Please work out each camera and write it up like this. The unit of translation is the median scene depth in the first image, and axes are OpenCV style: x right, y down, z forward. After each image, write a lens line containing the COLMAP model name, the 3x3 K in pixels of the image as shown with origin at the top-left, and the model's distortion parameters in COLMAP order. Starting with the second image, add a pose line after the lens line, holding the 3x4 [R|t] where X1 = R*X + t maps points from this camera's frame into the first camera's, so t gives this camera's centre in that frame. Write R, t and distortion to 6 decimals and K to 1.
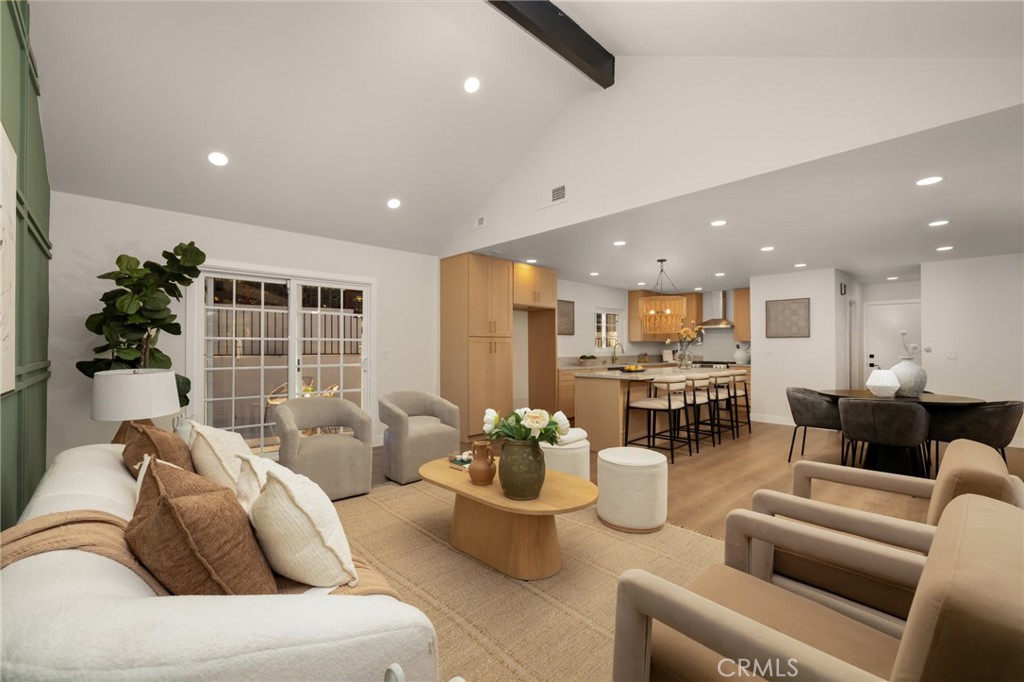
lens RADIAL K [[428.0, 0, 514.1], [0, 428.0, 343.4], [0, 0, 1]] dist [0.003036, 0.000026]
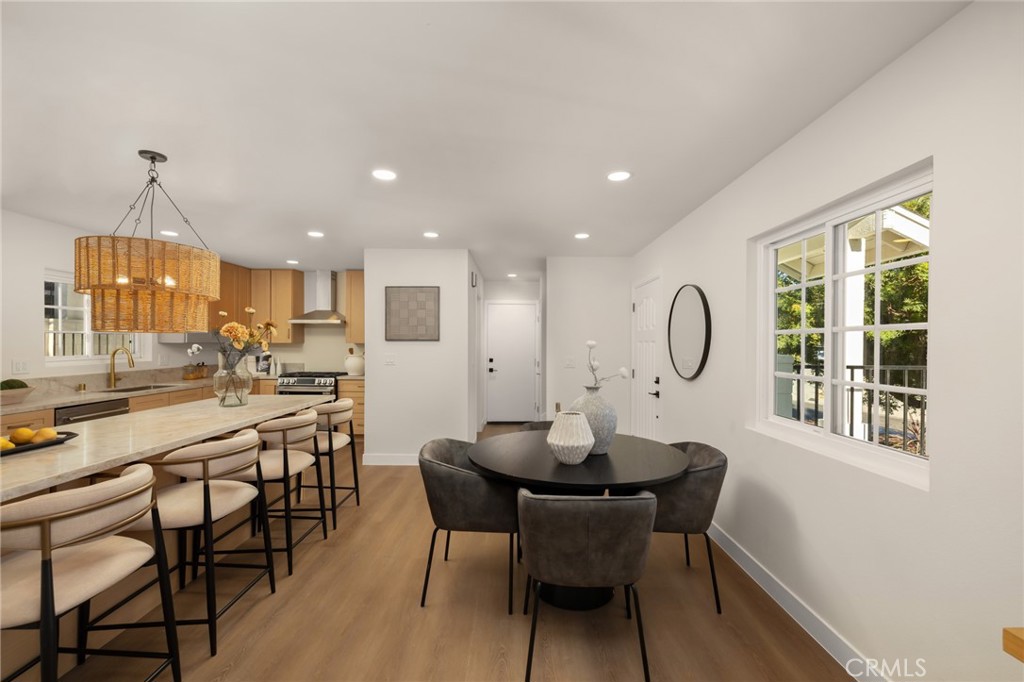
lens RADIAL K [[428.0, 0, 514.1], [0, 428.0, 343.4], [0, 0, 1]] dist [0.003036, 0.000026]
pose [[0.687810, -0.001308, 0.725889, 0.248942], [-0.008104, 0.999922, 0.009482, -0.017832], [-0.725845, -0.012404, 0.687746, 0.406401]]
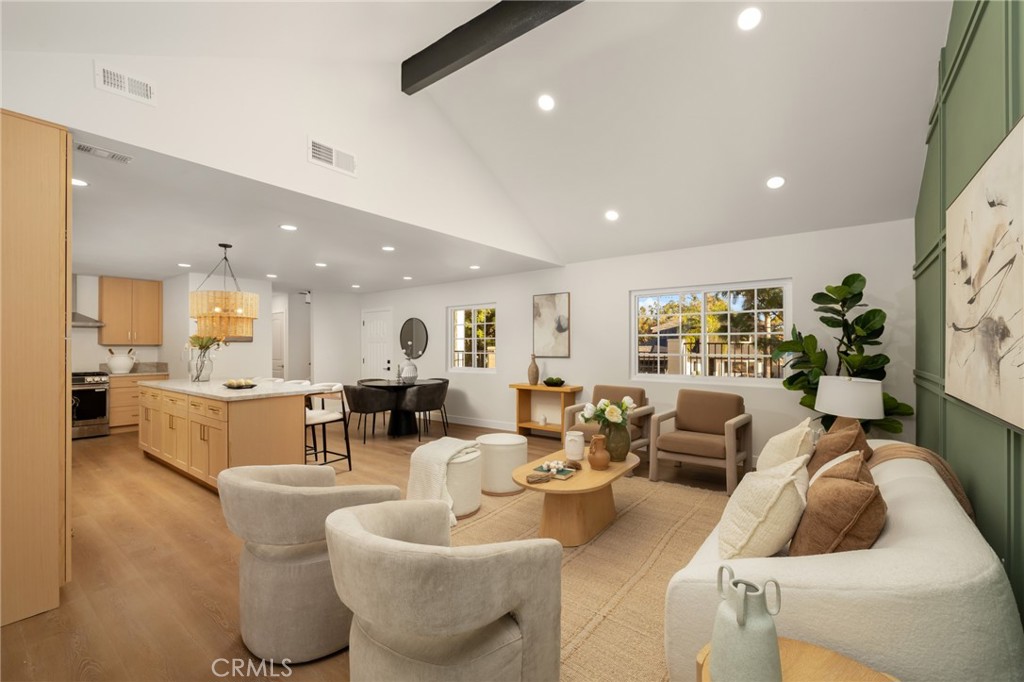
lens RADIAL K [[428.0, 0, 514.1], [0, 428.0, 343.4], [0, 0, 1]] dist [0.003036, 0.000026]
pose [[-0.158169, 0.002343, 0.987409, -0.456928], [-0.005825, 0.999978, -0.003306, -0.011057], [-0.987395, -0.006274, -0.158151, 0.522582]]
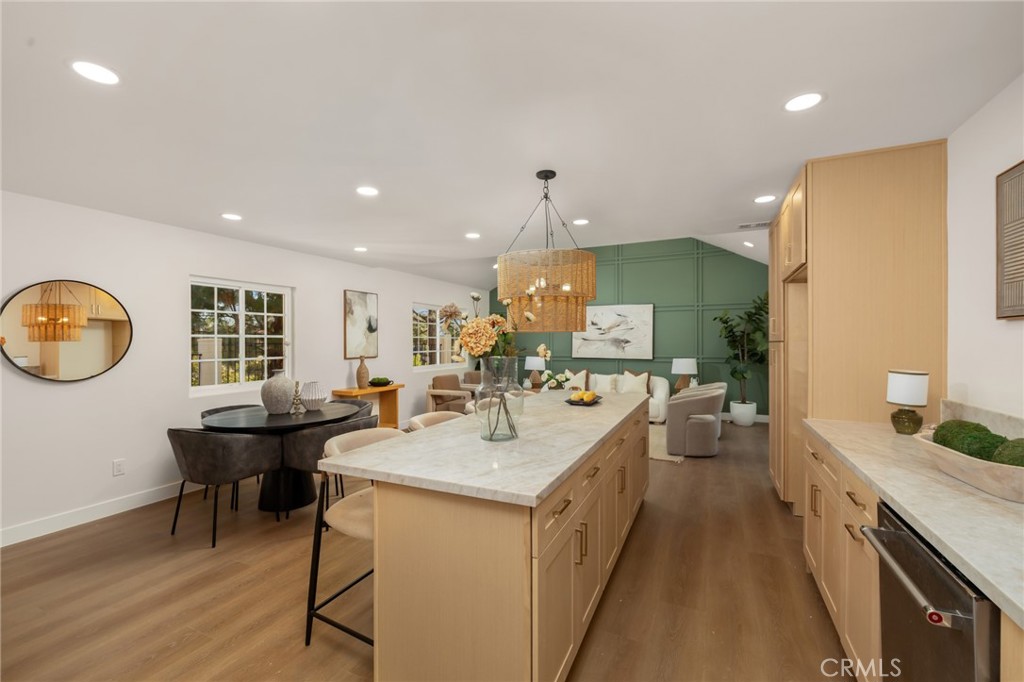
lens RADIAL K [[434.7, 0, 504.0], [0, 434.7, 344.4], [0, 0, 1]] dist [0.002035, 0.000071]
pose [[-0.938568, 0.010657, -0.344930, 0.488782], [0.013677, 0.999886, -0.006323, -0.002808], [0.344824, -0.010652, -0.938607, 1.253266]]
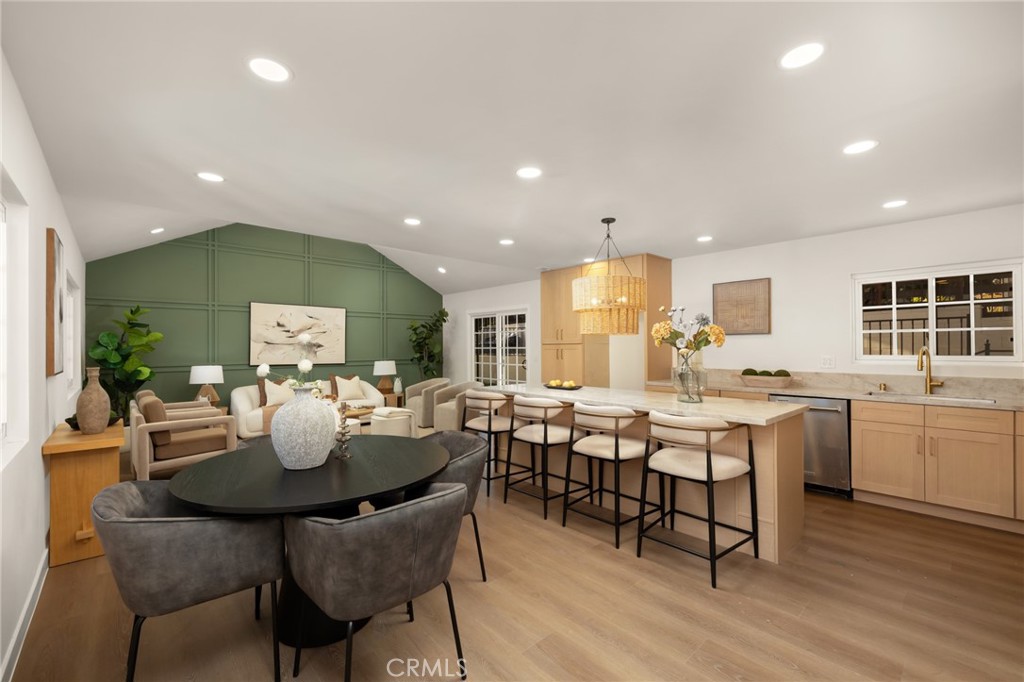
lens RADIAL K [[433.3, 0, 512.0], [0, 433.3, 341.0], [0, 0, 1]] dist [0.003161, 0.000141]
pose [[-0.031718, -0.010205, -0.999445, 0.881453], [0.019717, 0.999747, -0.010834, -0.003776], [0.999302, -0.020050, -0.031509, 0.772565]]
